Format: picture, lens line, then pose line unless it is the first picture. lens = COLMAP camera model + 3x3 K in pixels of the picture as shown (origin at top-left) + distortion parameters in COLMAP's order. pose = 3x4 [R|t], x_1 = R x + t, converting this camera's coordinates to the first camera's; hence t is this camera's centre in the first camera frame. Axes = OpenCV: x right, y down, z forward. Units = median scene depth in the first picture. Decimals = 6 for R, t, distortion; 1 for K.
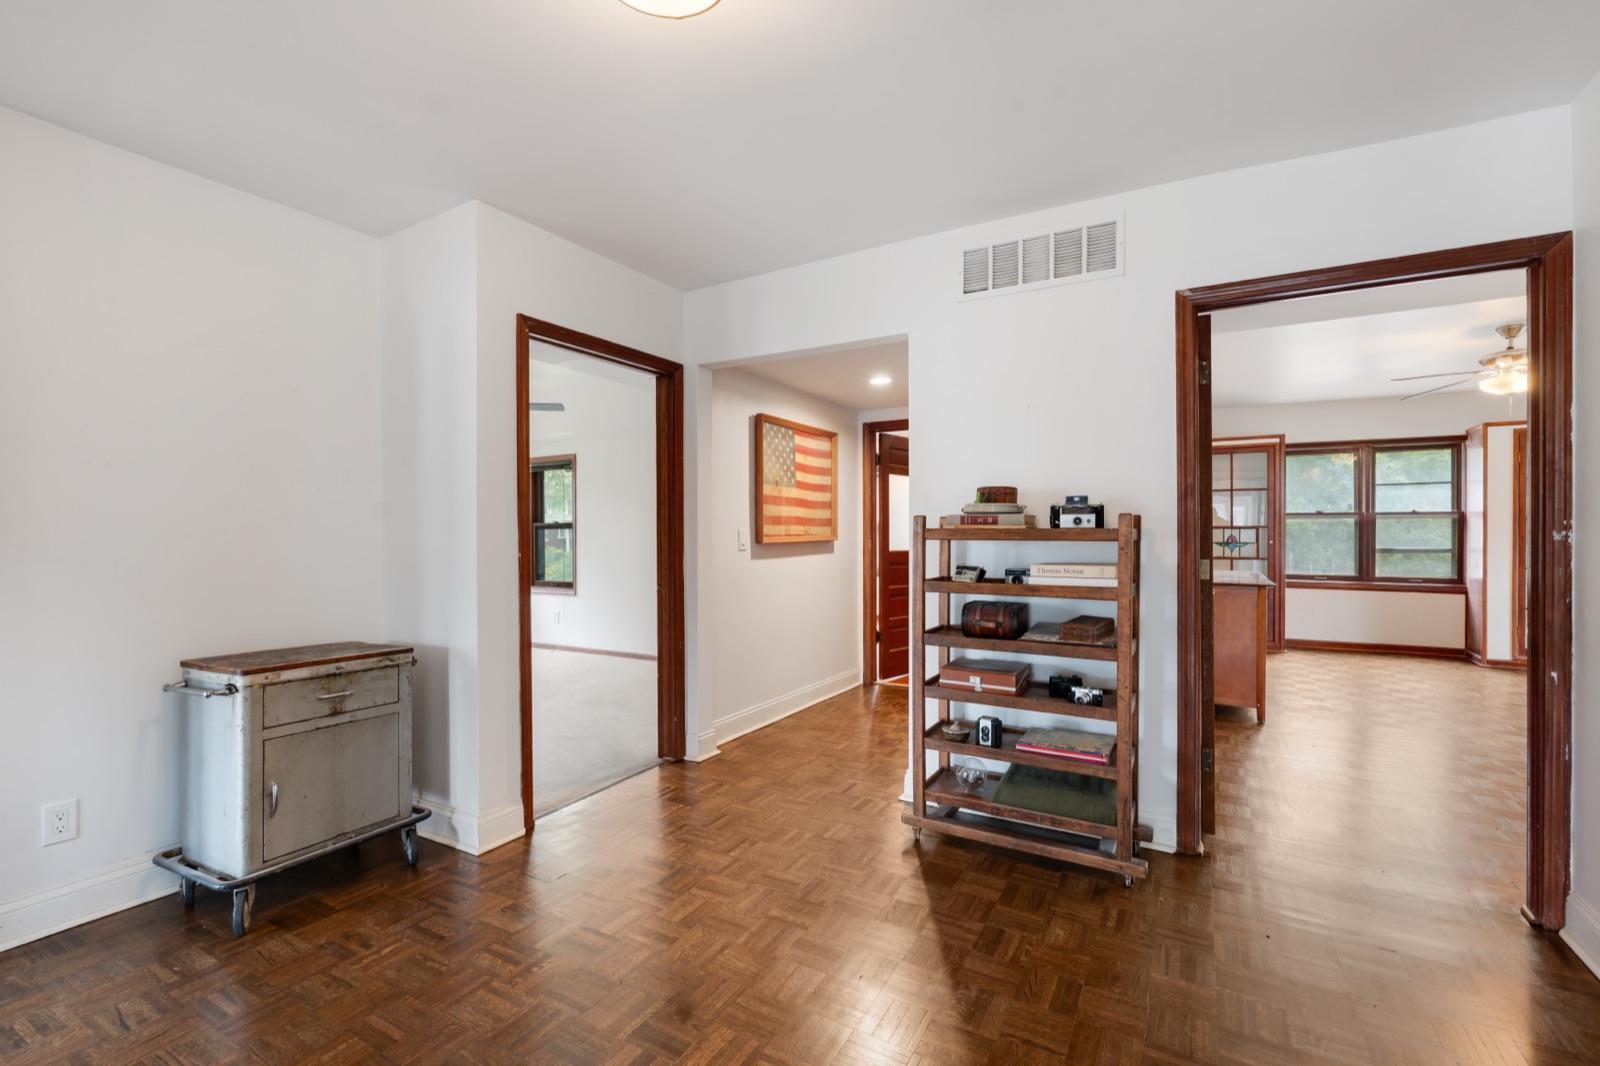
lens RADIAL K [[713.6, 0, 793.0], [0, 713.6, 541.4], [0, 0, 1]] dist [-0.000357, -0.000098]
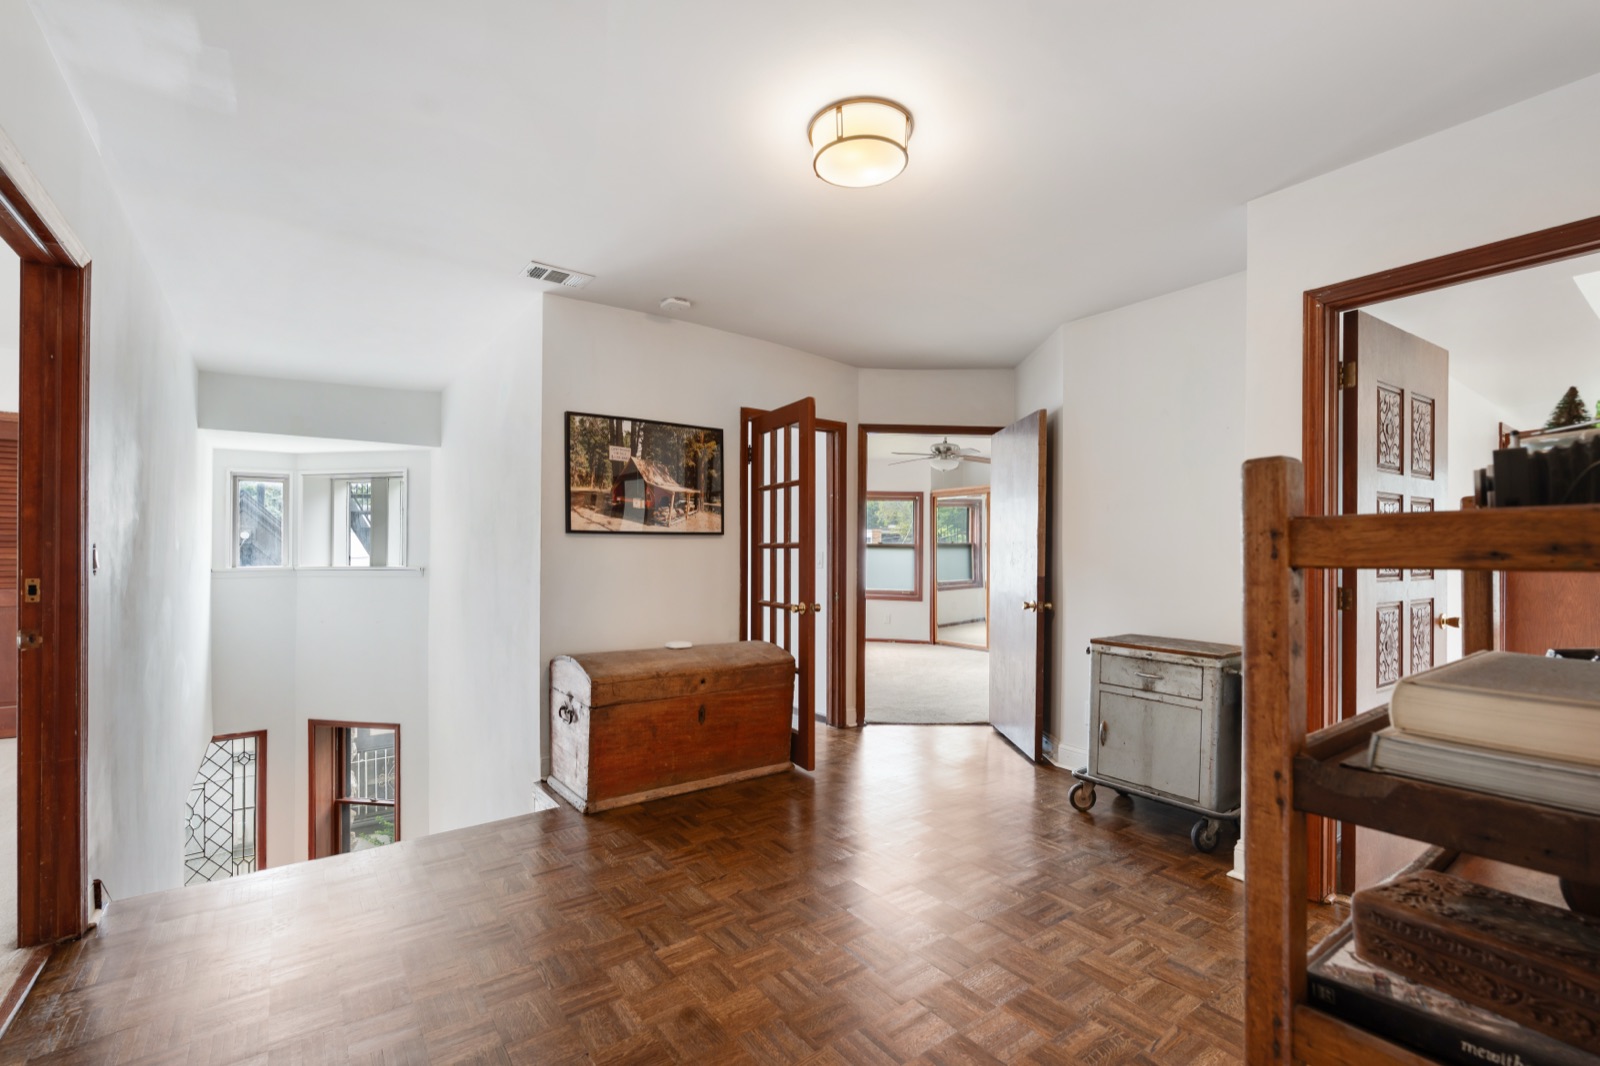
lens RADIAL K [[713.6, 0, 802.9], [0, 713.6, 545.4], [0, 0, 1]] dist [-0.000357, -0.000098]
pose [[-0.391092, 0.001985, -0.920349, 0.795555], [-0.005842, 0.999972, 0.004639, -0.019510], [0.920333, 0.007190, -0.391070, 0.961522]]
